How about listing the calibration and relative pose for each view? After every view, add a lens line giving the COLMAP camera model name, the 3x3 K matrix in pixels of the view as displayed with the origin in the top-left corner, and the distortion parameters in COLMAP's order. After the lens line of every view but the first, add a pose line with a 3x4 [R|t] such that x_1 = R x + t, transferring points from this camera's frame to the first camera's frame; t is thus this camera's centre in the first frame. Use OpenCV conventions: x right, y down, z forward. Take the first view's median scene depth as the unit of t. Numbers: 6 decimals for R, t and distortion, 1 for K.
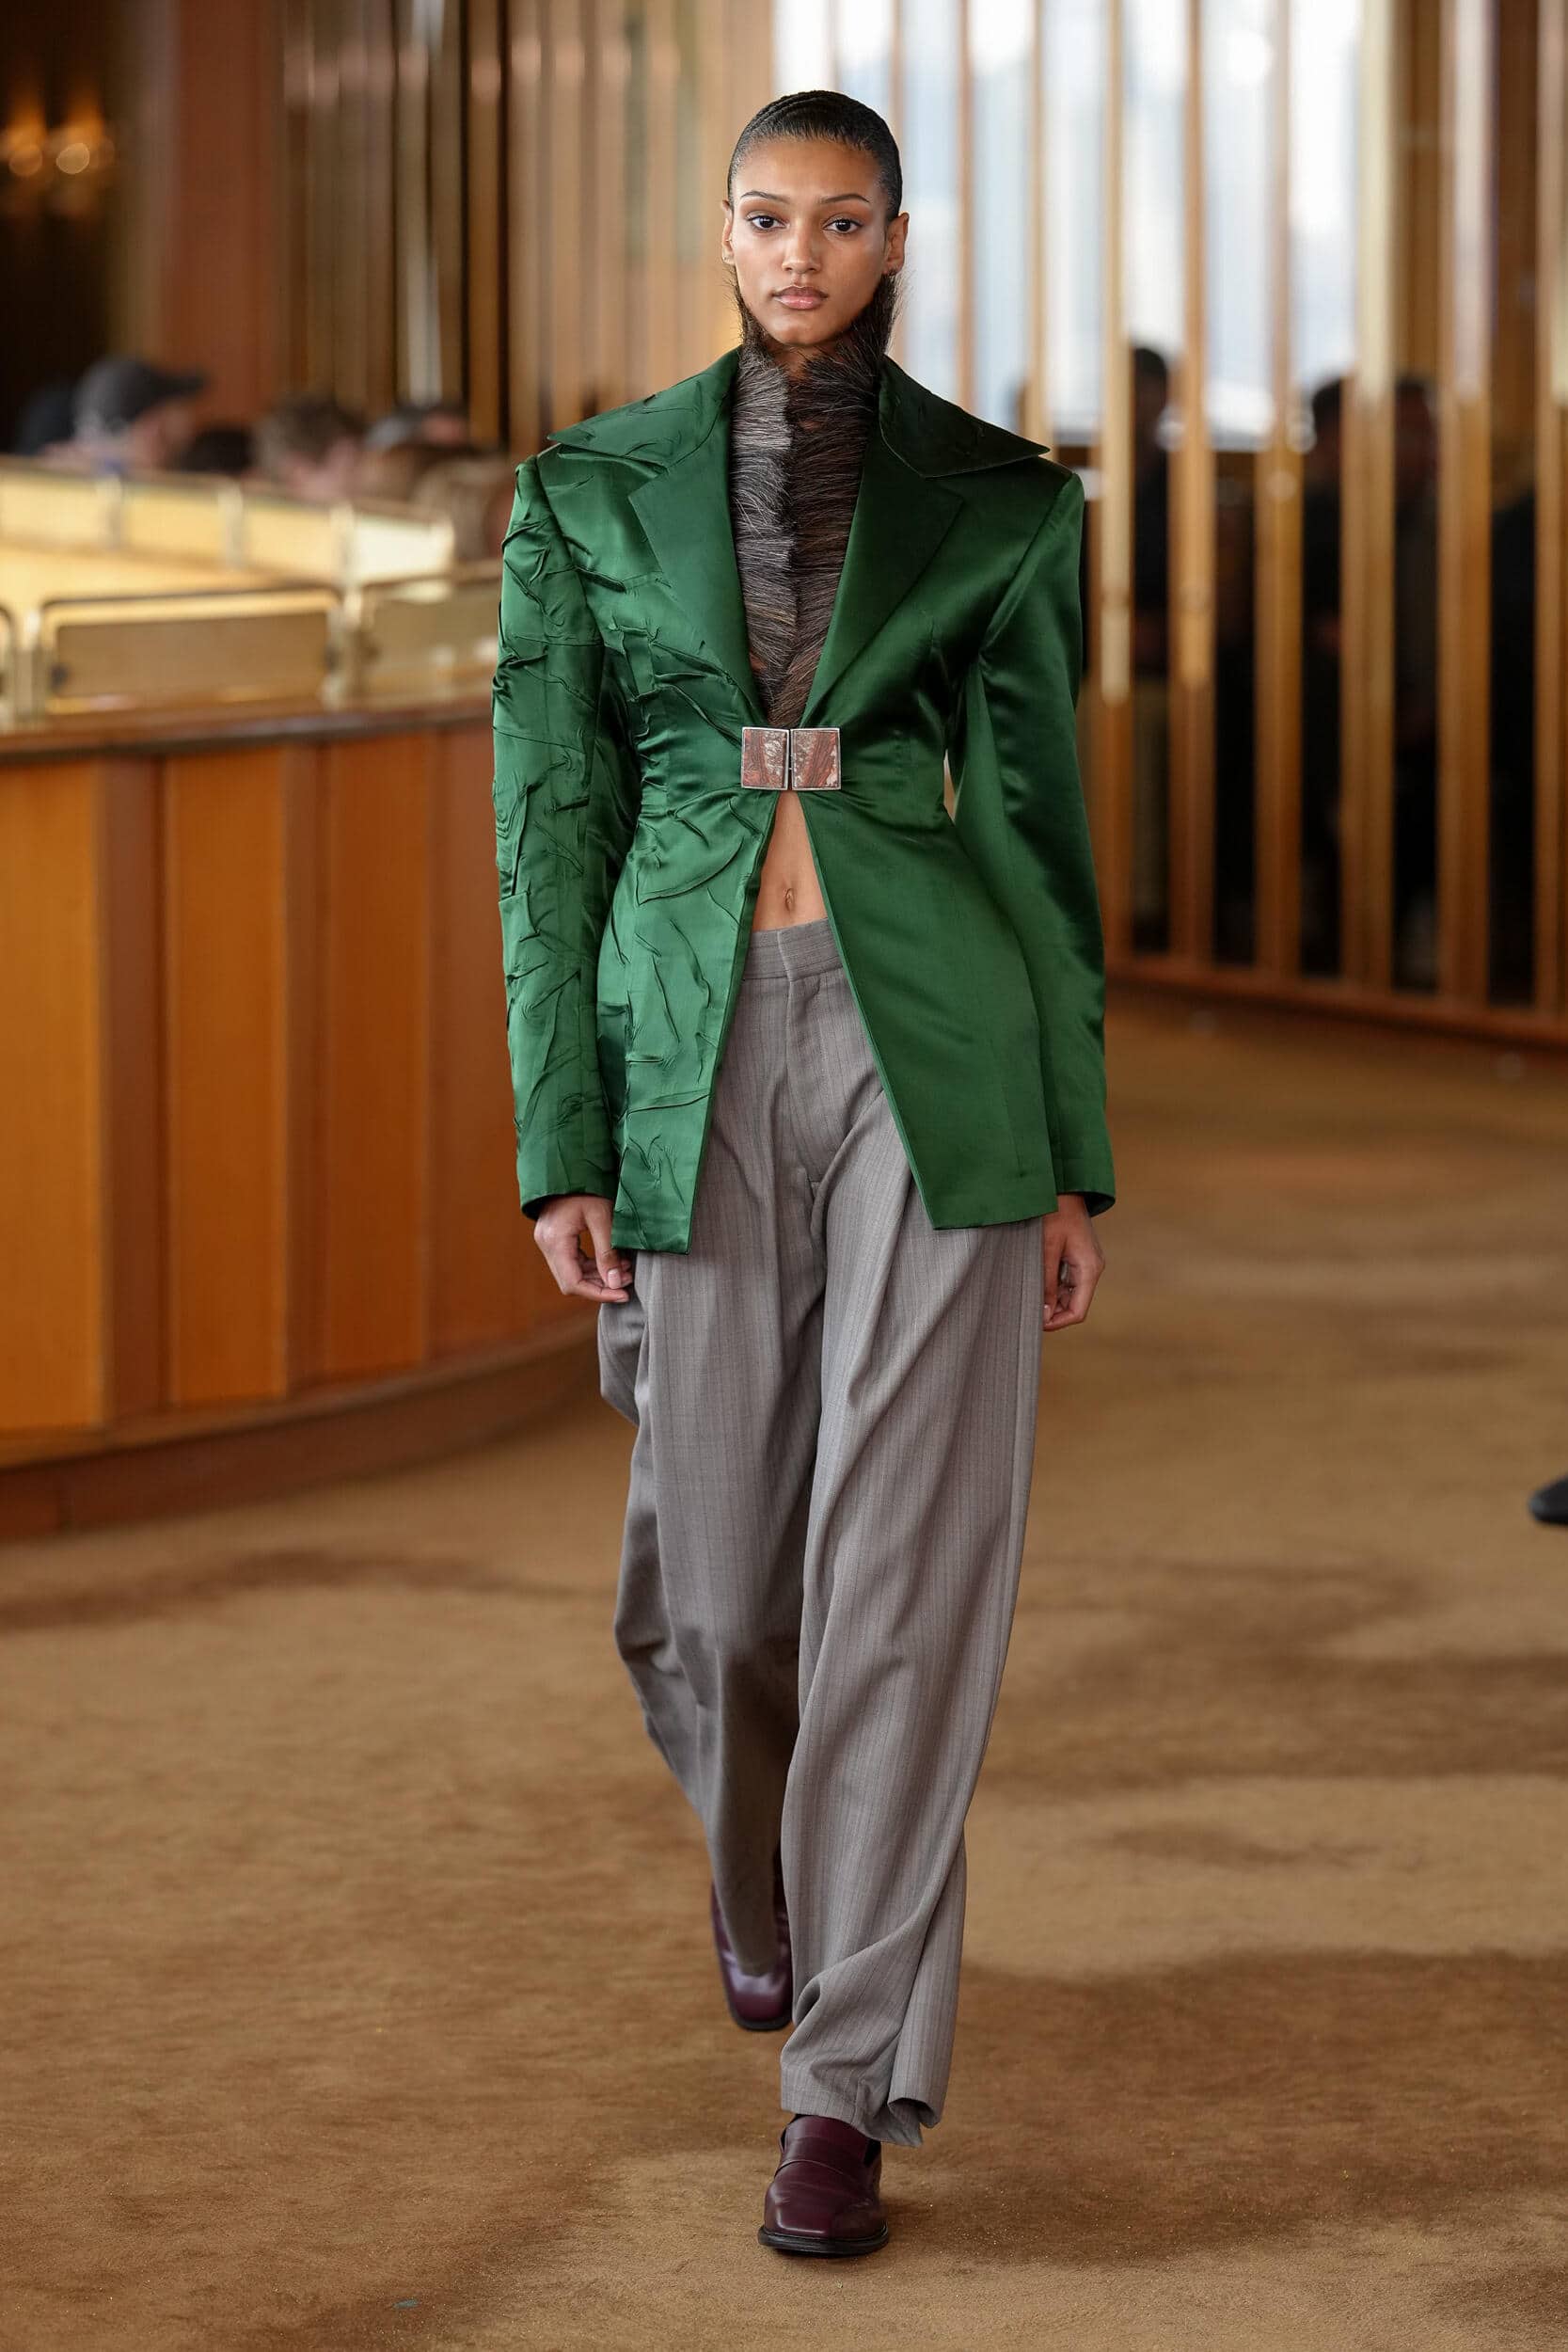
lens RADIAL K [[9626.9, 0, 610.4], [0, 9626.9, 959.1], [0, 0, 1]] dist [-0.010143, -0.960712]
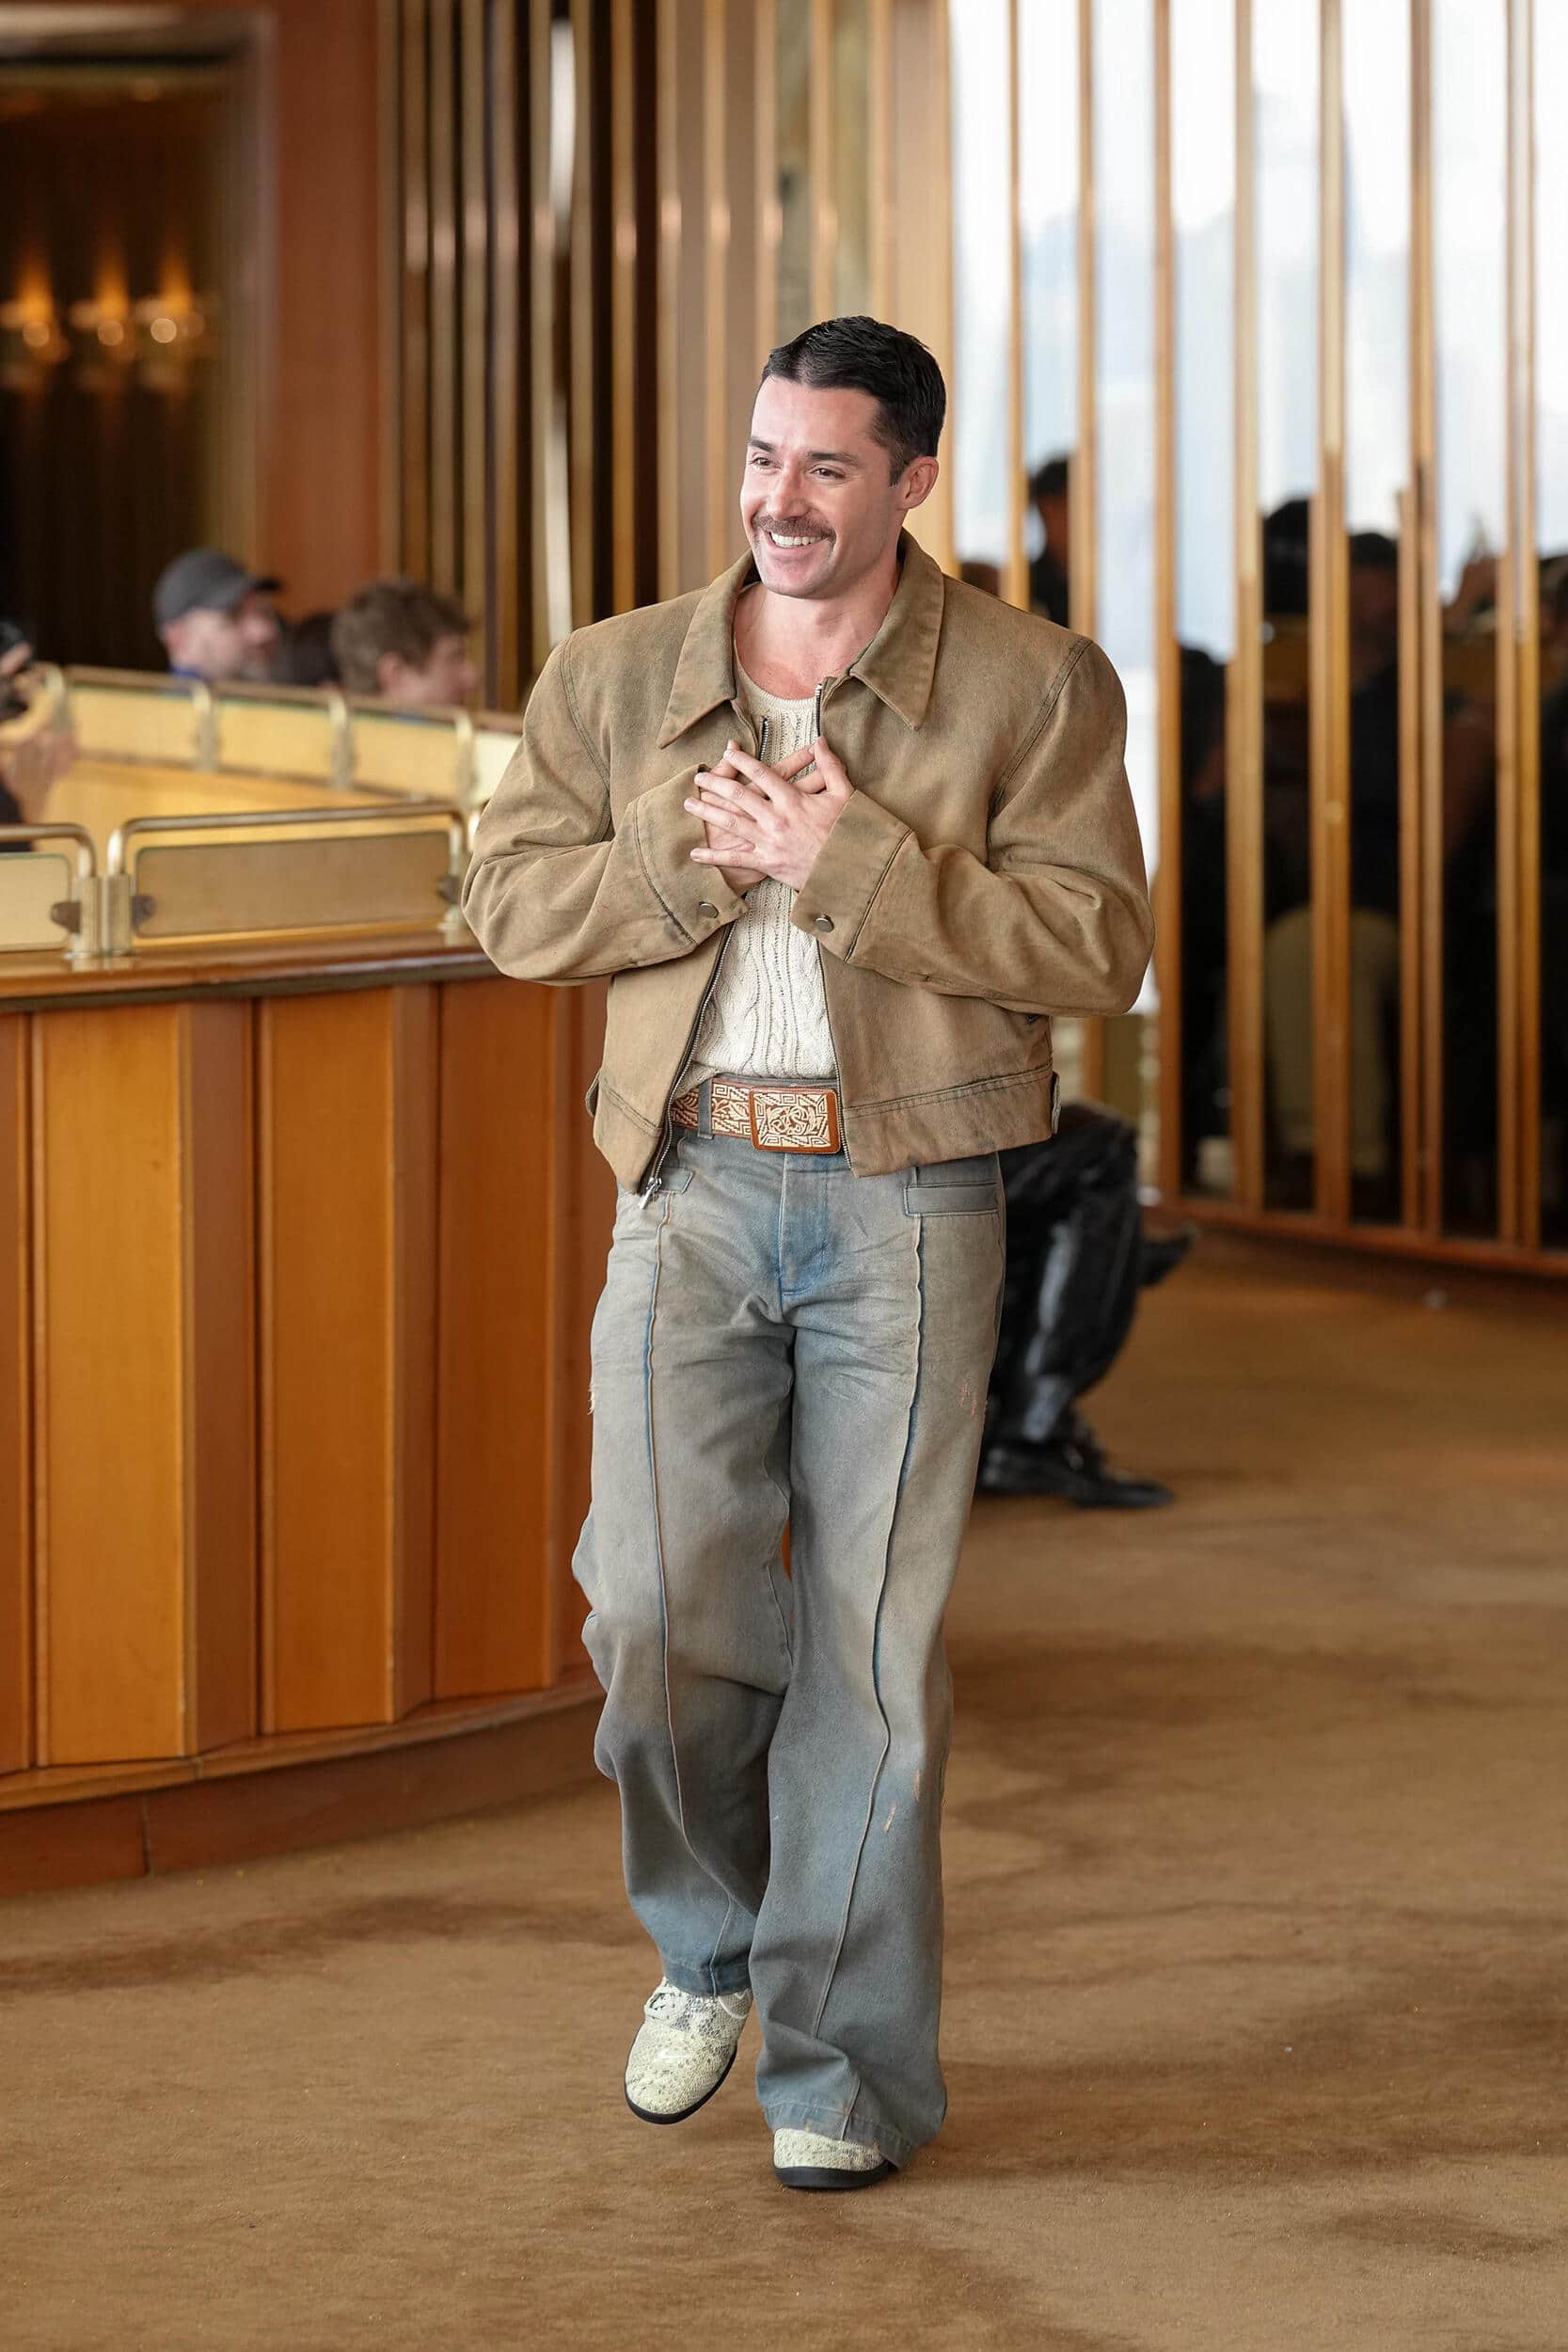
lens RADIAL K [[7762.3, 0, 906.1], [0, 7762.3, 1175.1], [0, 0, 1]] dist [0.002979, -0.652011]
pose [[0.999966, -0.001794, -0.008013, 0.019002], [0.001621, 0.999765, -0.021601, 0.010877], [0.008050, 0.021587, 0.999735, 0.289581]]
